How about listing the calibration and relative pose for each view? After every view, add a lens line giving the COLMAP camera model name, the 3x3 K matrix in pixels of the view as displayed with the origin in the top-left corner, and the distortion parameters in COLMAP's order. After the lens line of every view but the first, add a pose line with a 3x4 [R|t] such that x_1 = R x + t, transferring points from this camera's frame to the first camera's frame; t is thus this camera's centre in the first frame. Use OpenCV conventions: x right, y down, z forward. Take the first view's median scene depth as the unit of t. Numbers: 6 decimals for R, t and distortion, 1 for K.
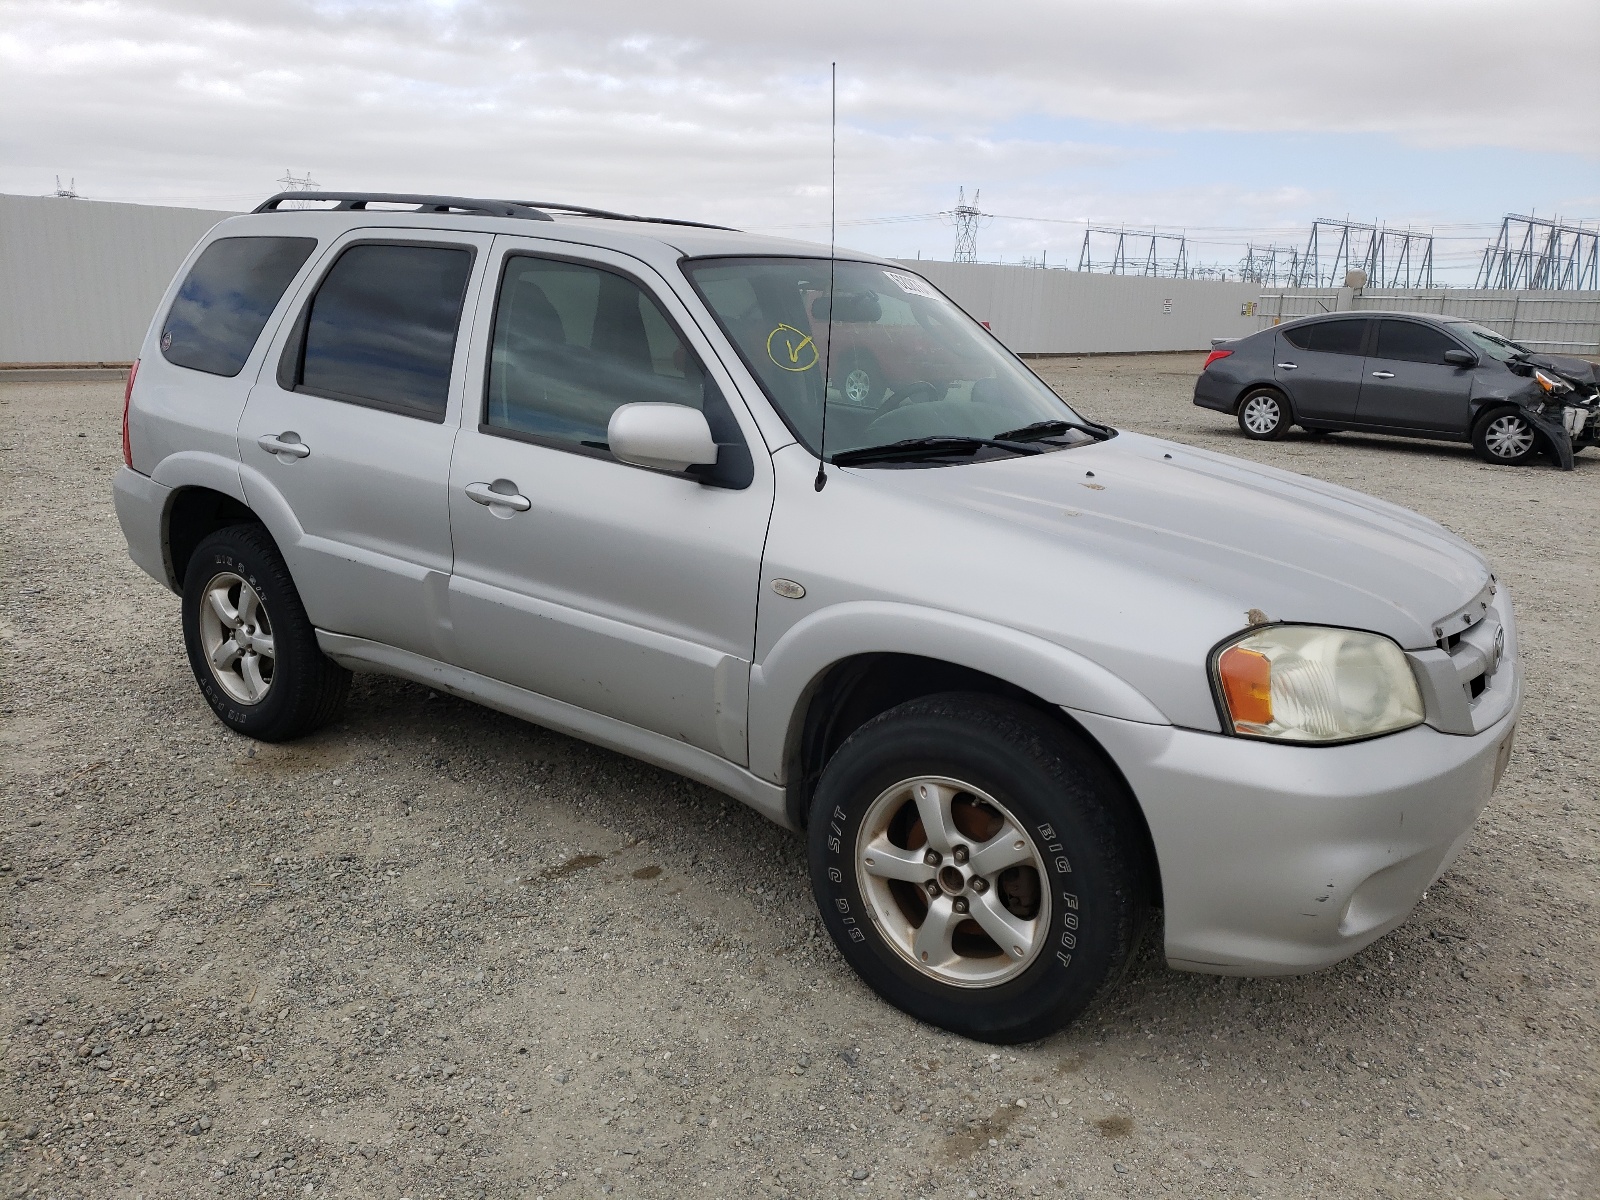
lens RADIAL K [[1221.6, 0, 780.4], [0, 1221.6, 599.0], [0, 0, 1]] dist [0.030464, 0.003356]
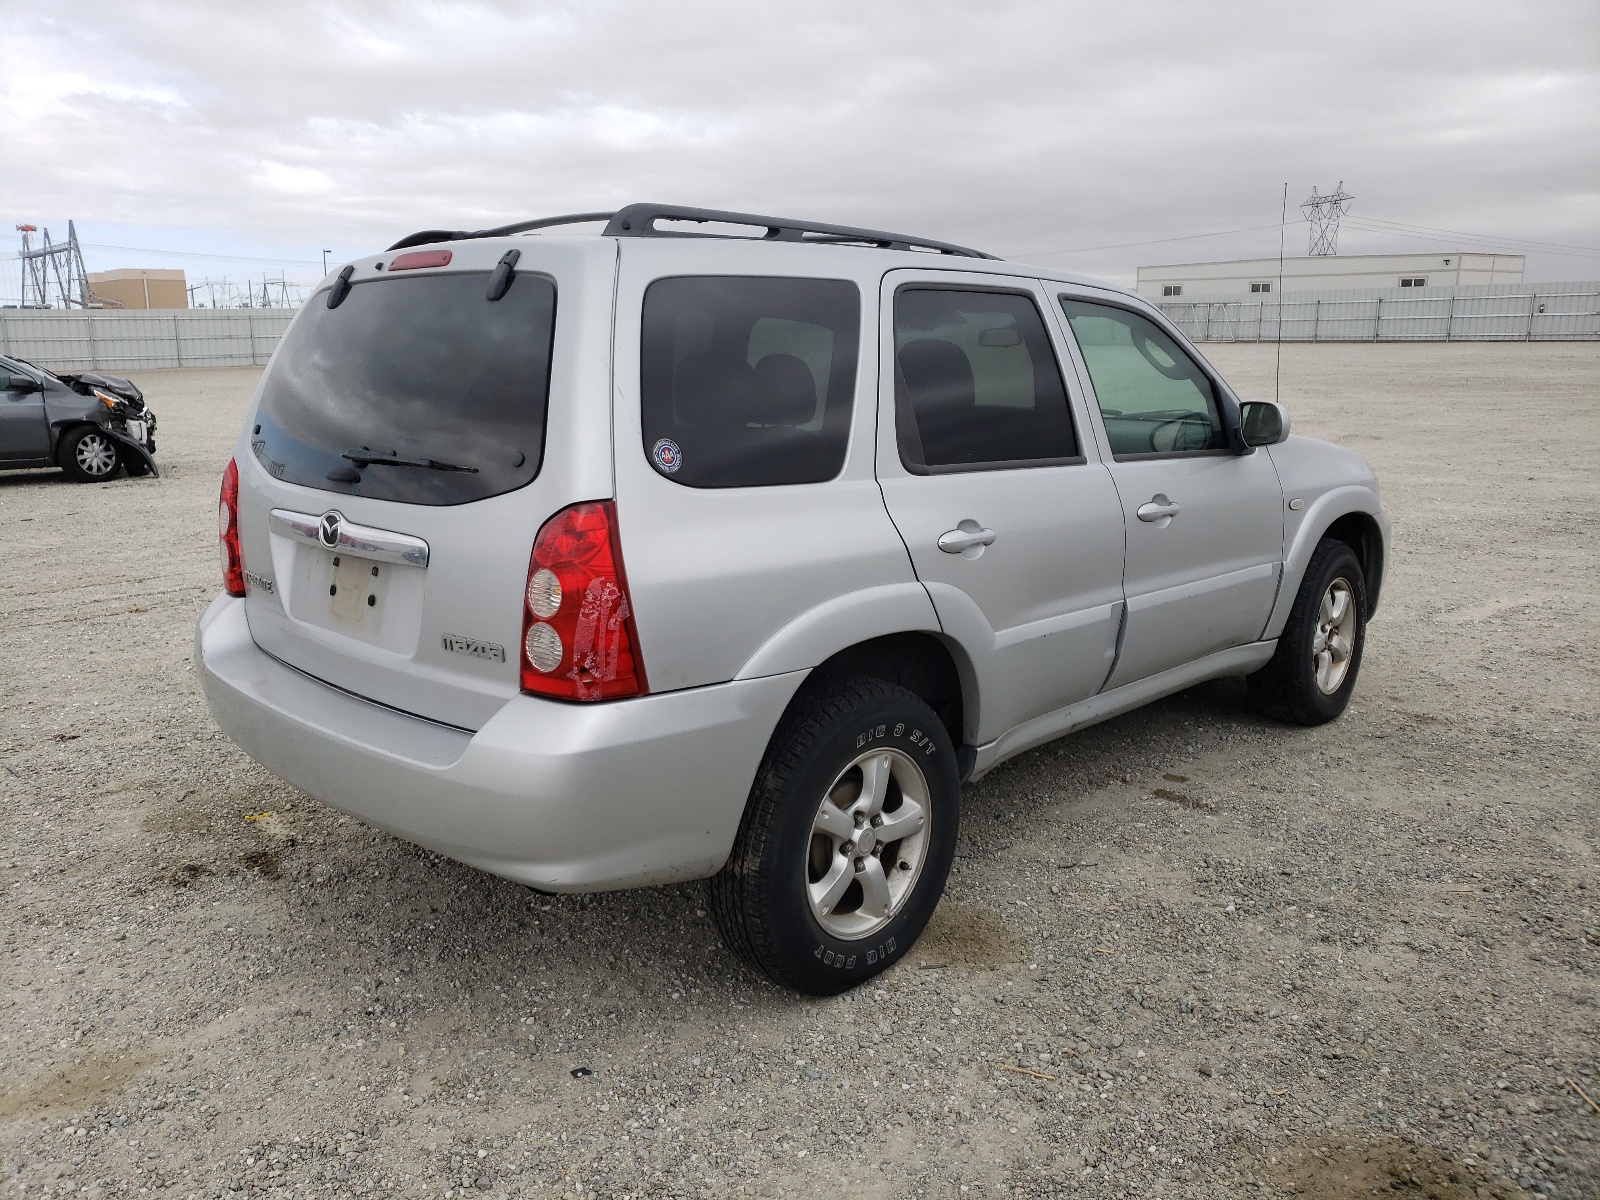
lens RADIAL K [[1212.9, 0, 800.0], [0, 1212.9, 600.0], [0, 0, 1]] dist [0.001023, 0.000926]
pose [[0.146708, -0.249557, 0.957182, -0.323922], [0.256765, 0.944092, 0.206790, -0.075927], [-0.955274, 0.215434, 0.202584, 0.263900]]
